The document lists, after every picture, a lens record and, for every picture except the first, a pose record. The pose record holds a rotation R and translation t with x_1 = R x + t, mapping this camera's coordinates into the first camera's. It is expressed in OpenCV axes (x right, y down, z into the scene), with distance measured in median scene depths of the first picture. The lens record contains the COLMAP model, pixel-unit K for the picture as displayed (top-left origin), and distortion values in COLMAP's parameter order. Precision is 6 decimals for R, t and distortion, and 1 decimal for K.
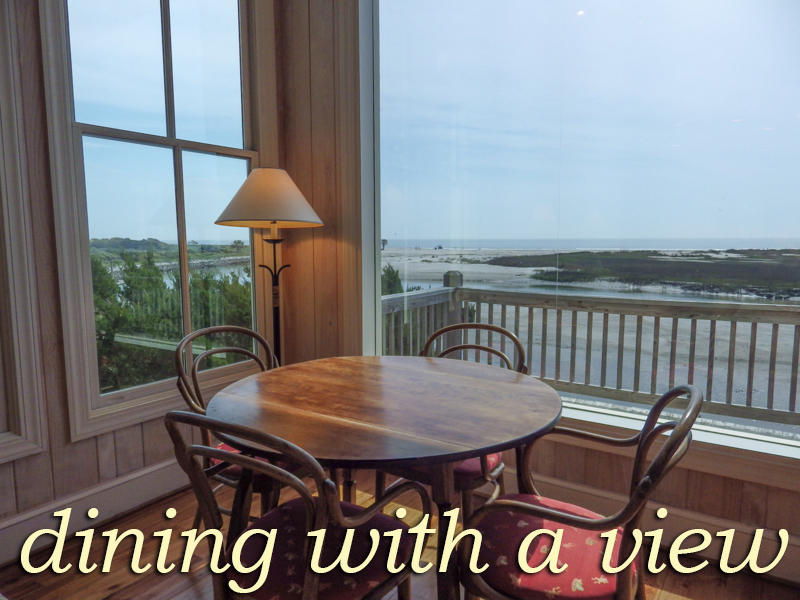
lens RADIAL K [[547.1, 0, 400.0], [0, 547.1, 300.0], [0, 0, 1]] dist [-0.034791, 0.000575]
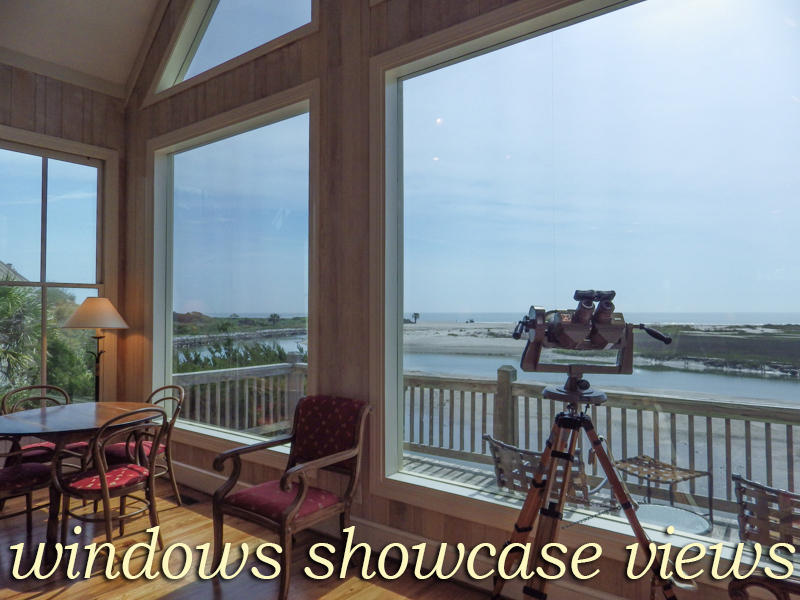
lens RADIAL K [[542.9, 0, 400.0], [0, 542.9, 300.0], [0, 0, 1]] dist [-0.051342, -0.002653]
pose [[0.991057, 0.003270, -0.133397, 0.097845], [-0.020289, 0.991769, -0.126424, -0.002932], [0.131885, 0.128000, 0.982966, -0.059515]]
